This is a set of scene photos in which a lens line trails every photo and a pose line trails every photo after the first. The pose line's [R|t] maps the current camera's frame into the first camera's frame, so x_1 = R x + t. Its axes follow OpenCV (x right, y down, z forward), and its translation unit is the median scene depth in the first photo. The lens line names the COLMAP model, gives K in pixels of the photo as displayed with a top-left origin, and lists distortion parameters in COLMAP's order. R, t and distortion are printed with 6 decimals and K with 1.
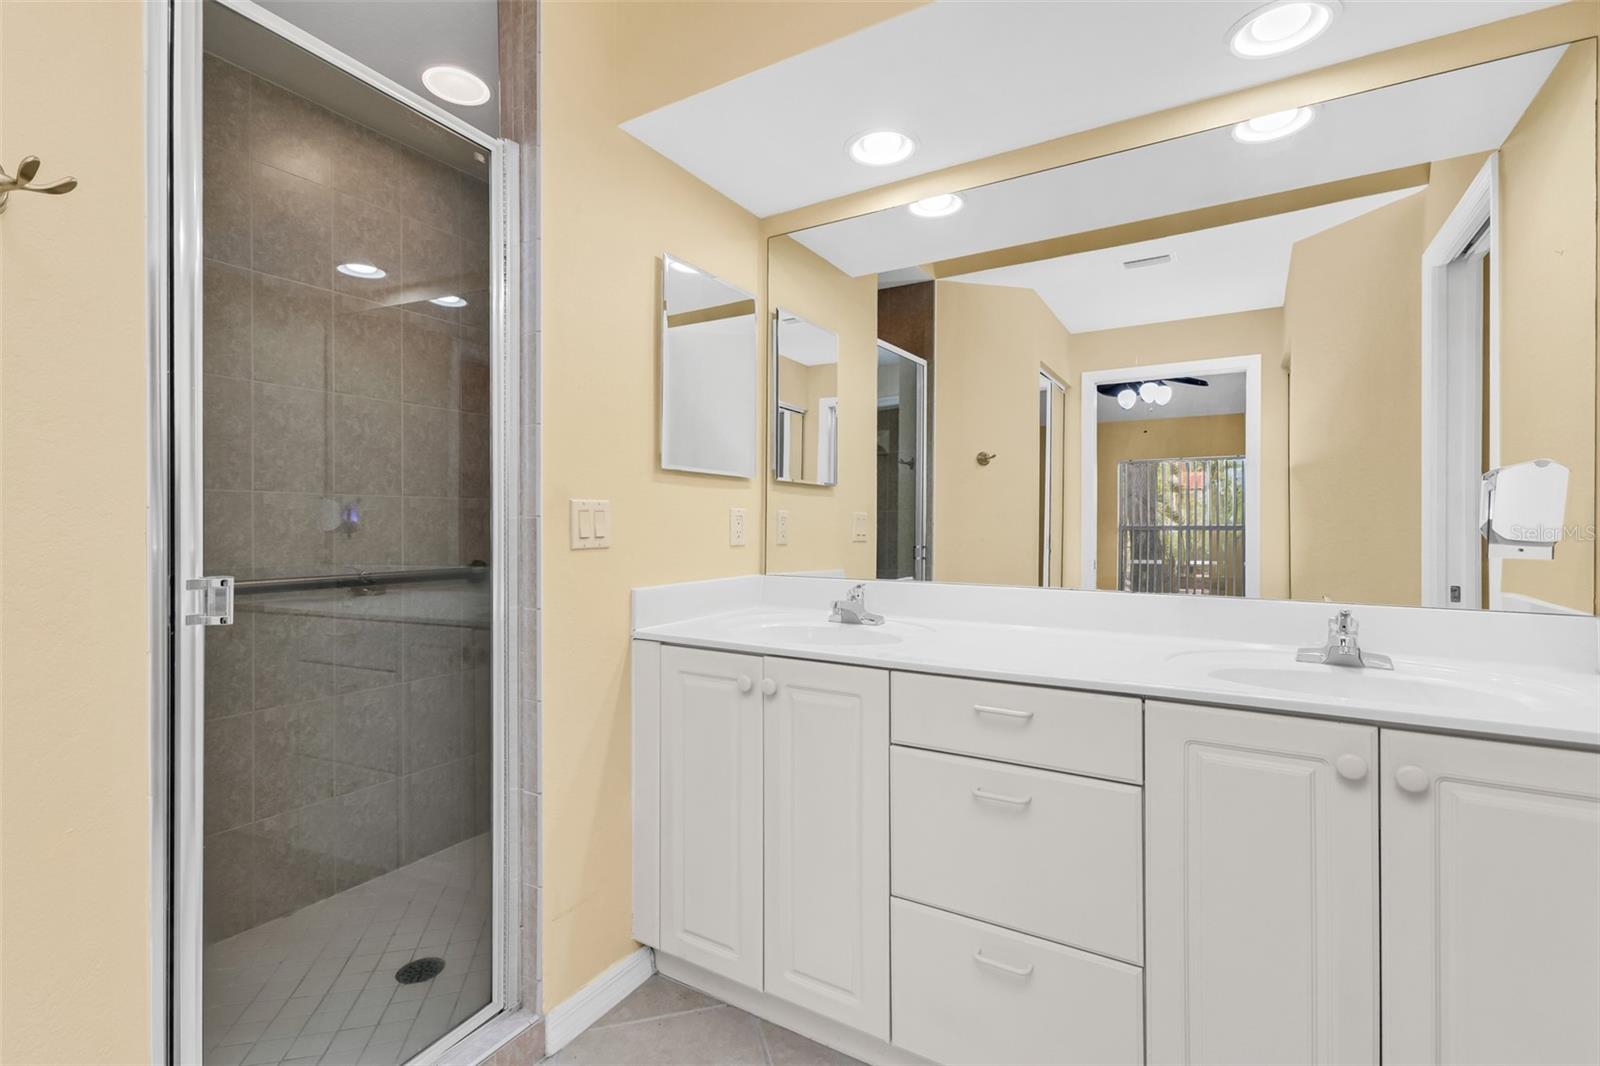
lens RADIAL K [[705.2, 0, 793.2], [0, 705.2, 530.7], [0, 0, 1]] dist [-0.004677, -0.000483]
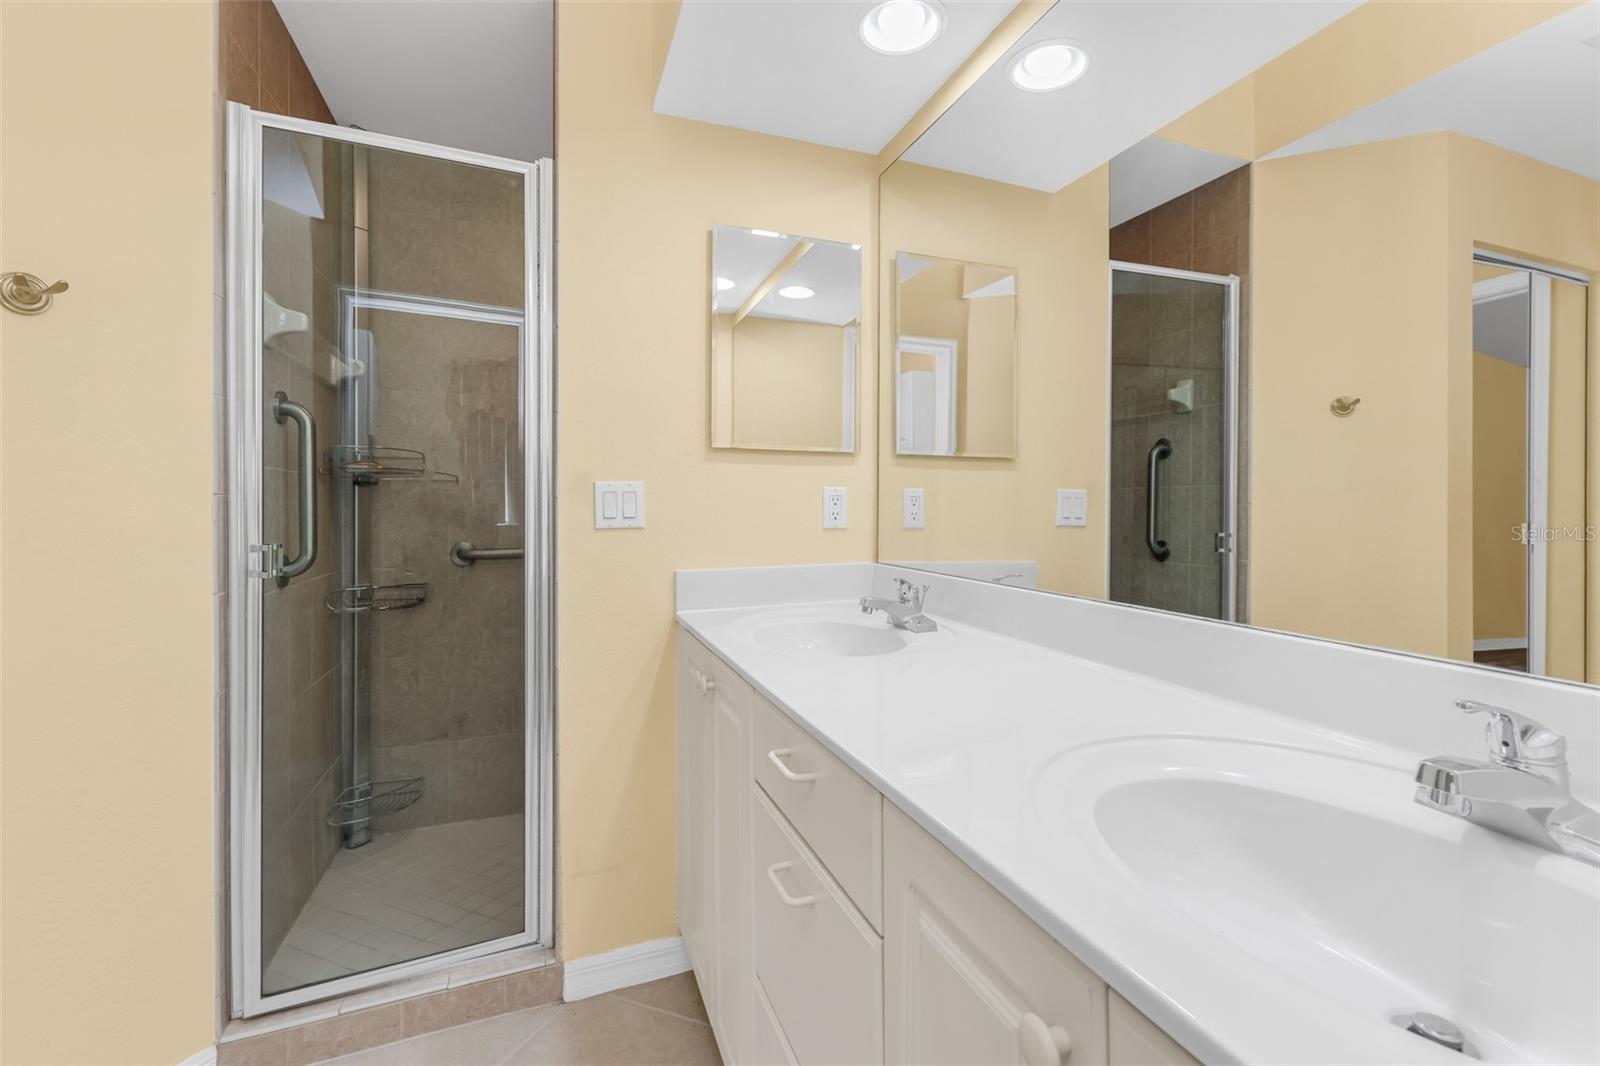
lens RADIAL K [[705.2, 0, 803.2], [0, 705.2, 523.1], [0, 0, 1]] dist [-0.004677, -0.000483]
pose [[0.800206, 0.000626, -0.599725, 0.511665], [-0.000002, 0.999999, 0.001041, 0.015175], [0.599726, -0.000832, 0.800205, 0.316947]]
